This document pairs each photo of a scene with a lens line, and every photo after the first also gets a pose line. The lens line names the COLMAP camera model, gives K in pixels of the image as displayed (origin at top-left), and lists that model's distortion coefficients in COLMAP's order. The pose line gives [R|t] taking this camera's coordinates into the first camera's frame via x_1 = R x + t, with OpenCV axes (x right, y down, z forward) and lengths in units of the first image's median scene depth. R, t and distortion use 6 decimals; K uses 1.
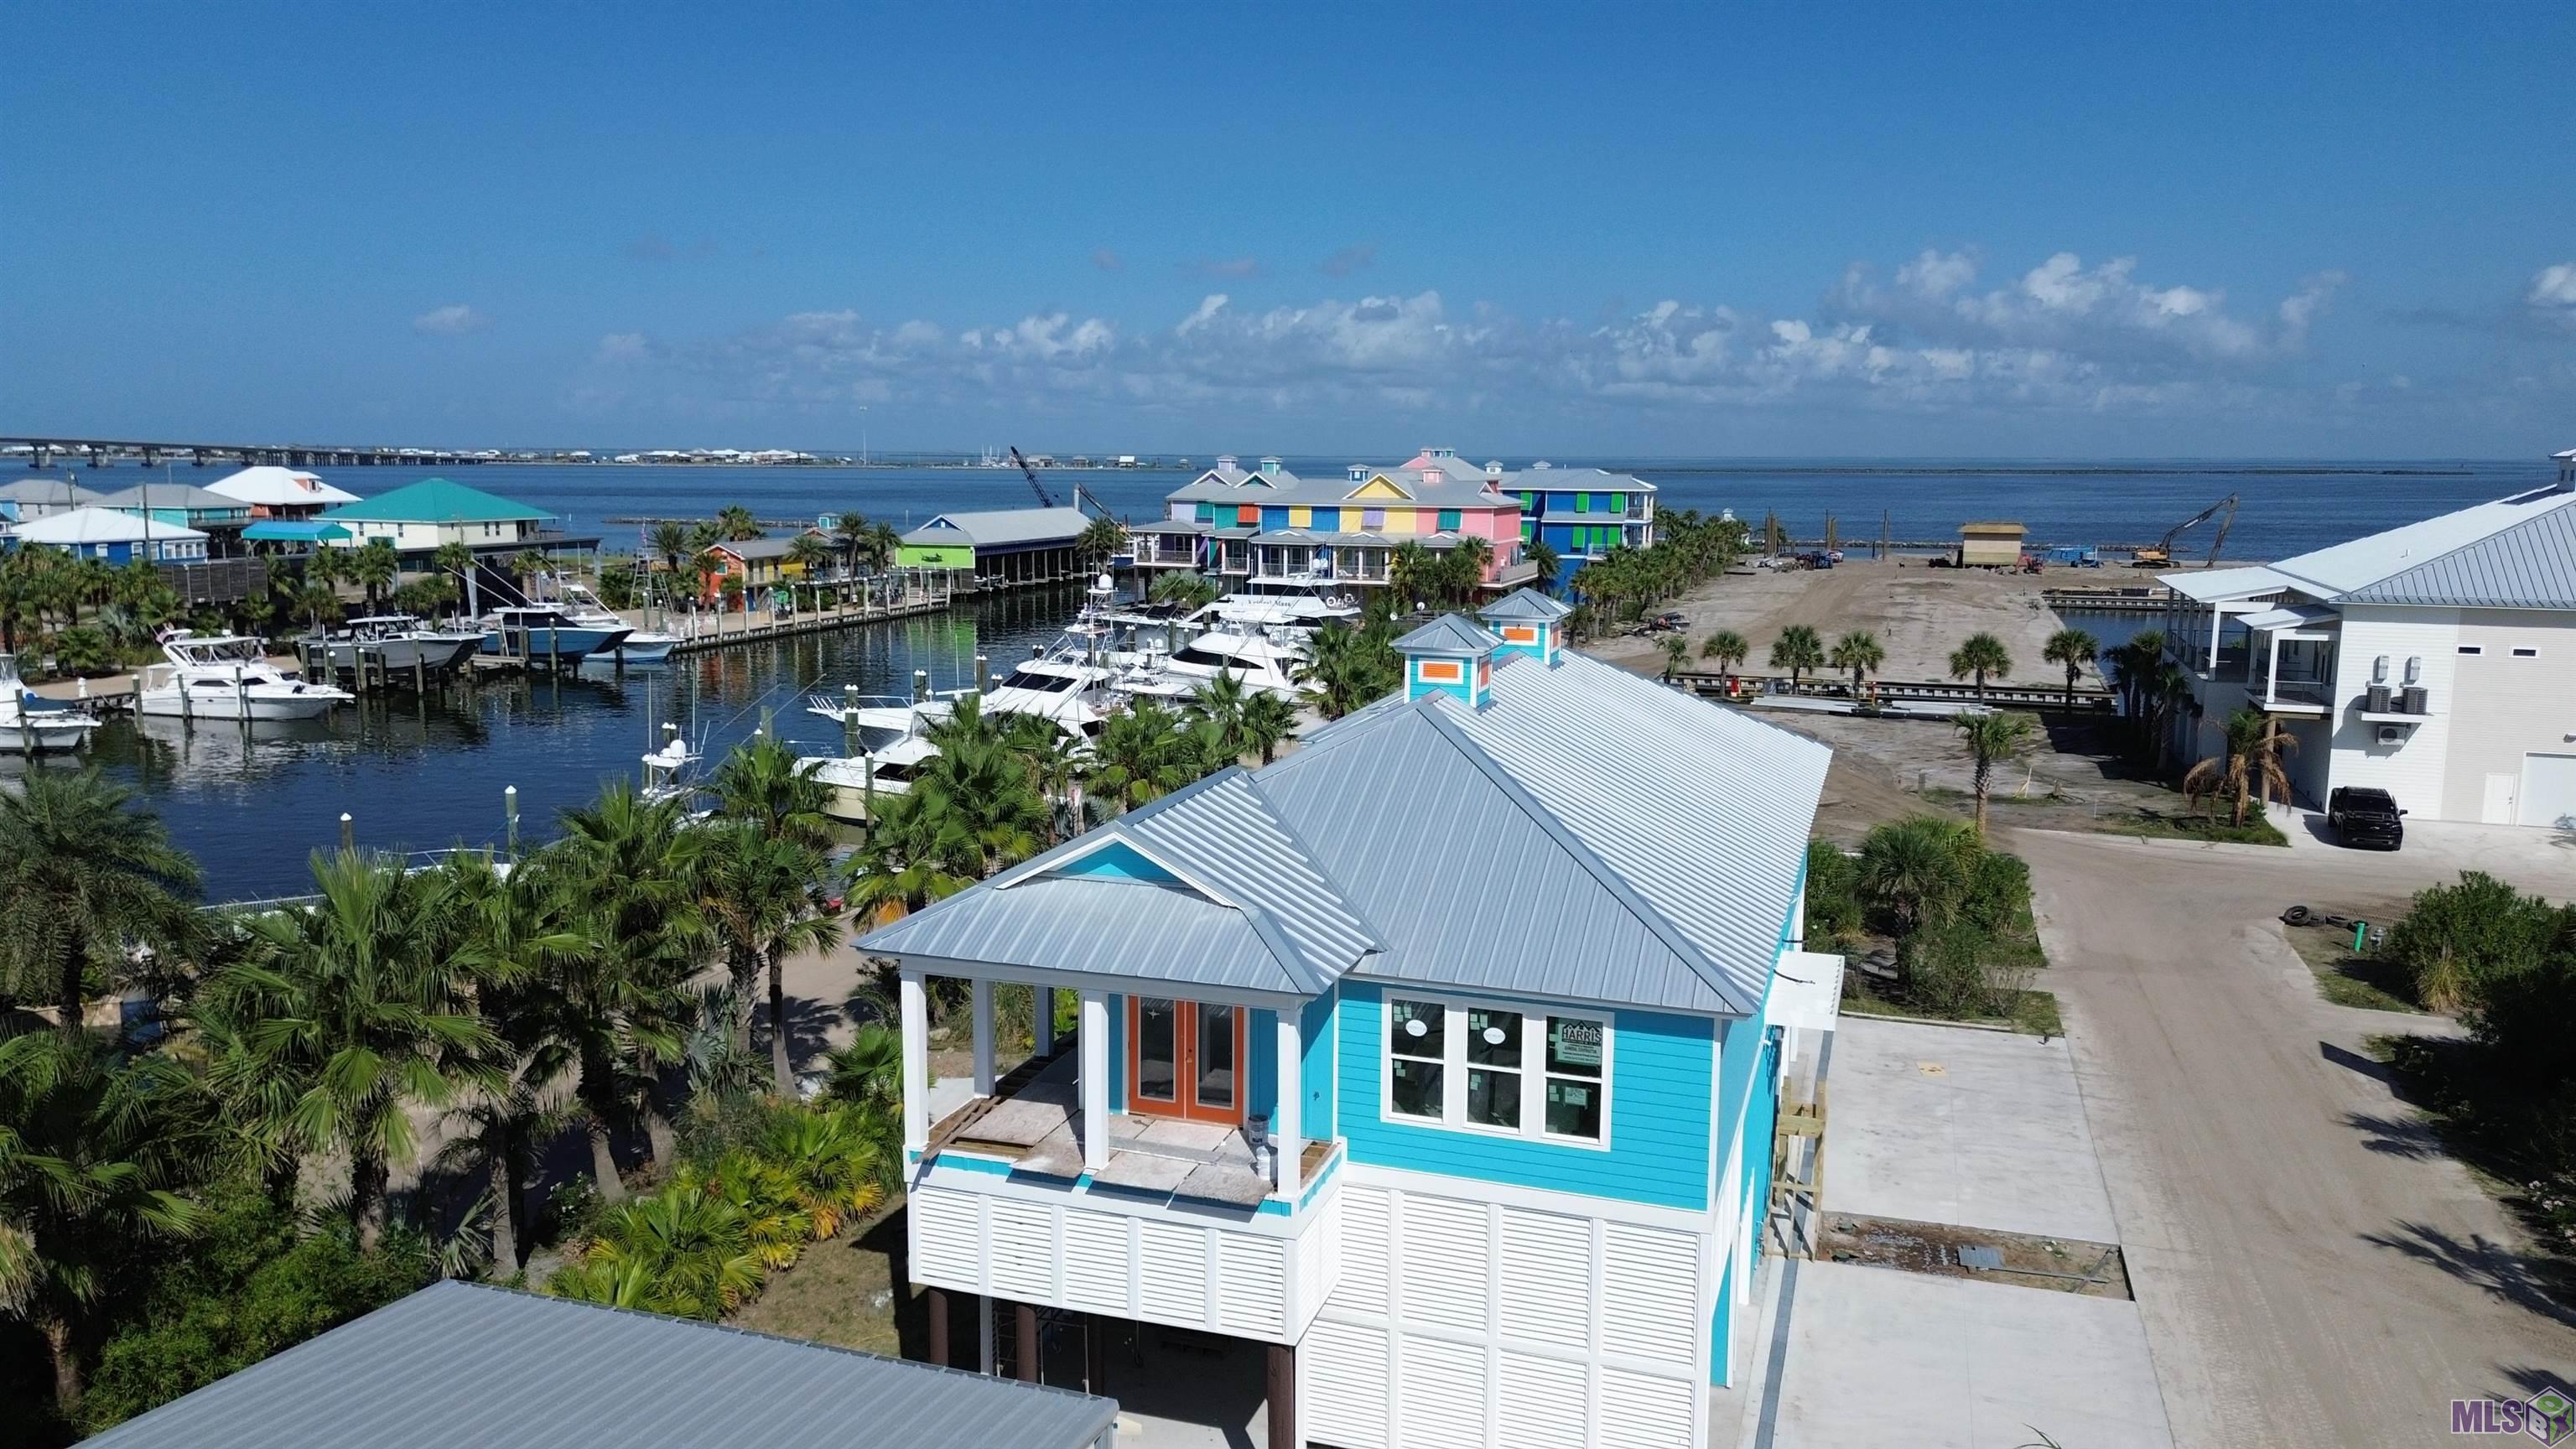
lens RADIAL K [[1841.8, 0, 1288.0], [0, 1841.8, 724.5], [0, 0, 1]] dist [0.073005, -0.064493]
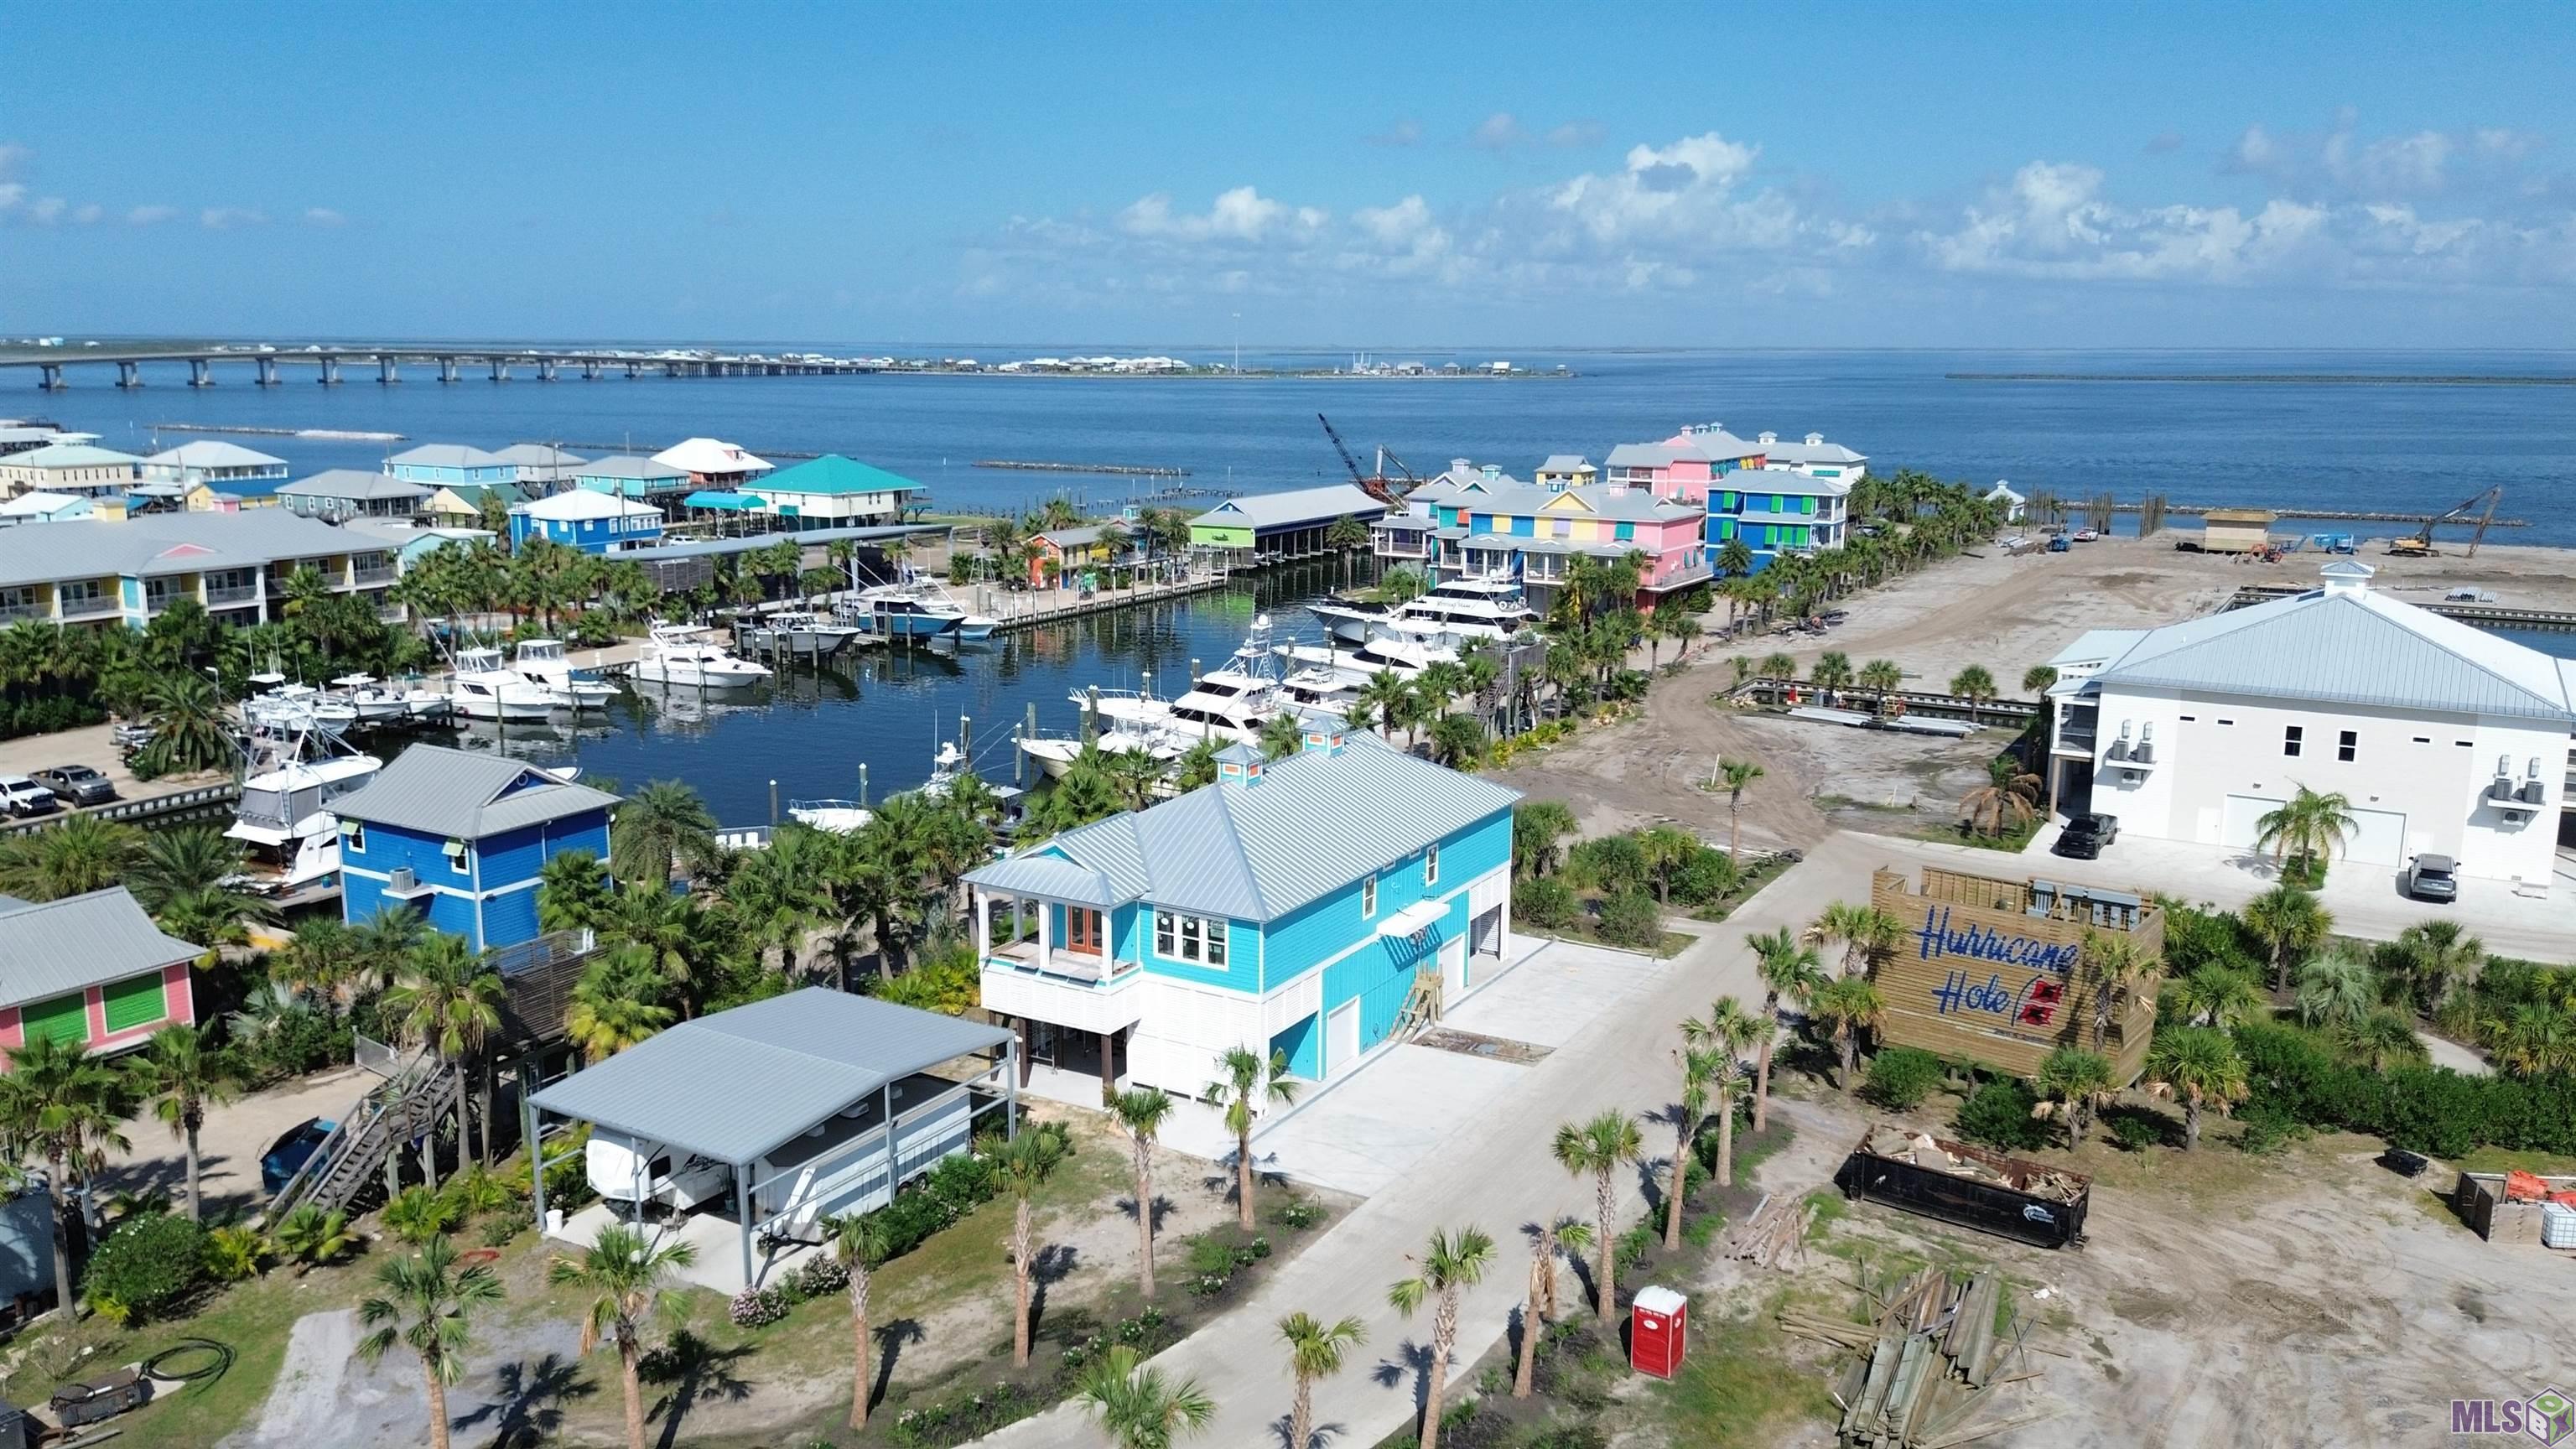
lens RADIAL K [[1943.3, 0, 1288.0], [0, 1943.3, 724.5], [0, 0, 1]] dist [0.081805, -0.002800]
pose [[0.979748, 0.037709, -0.196653, 0.431922], [-0.028825, 0.998439, 0.047841, -0.139745], [0.198150, -0.041204, 0.979305, -0.920620]]
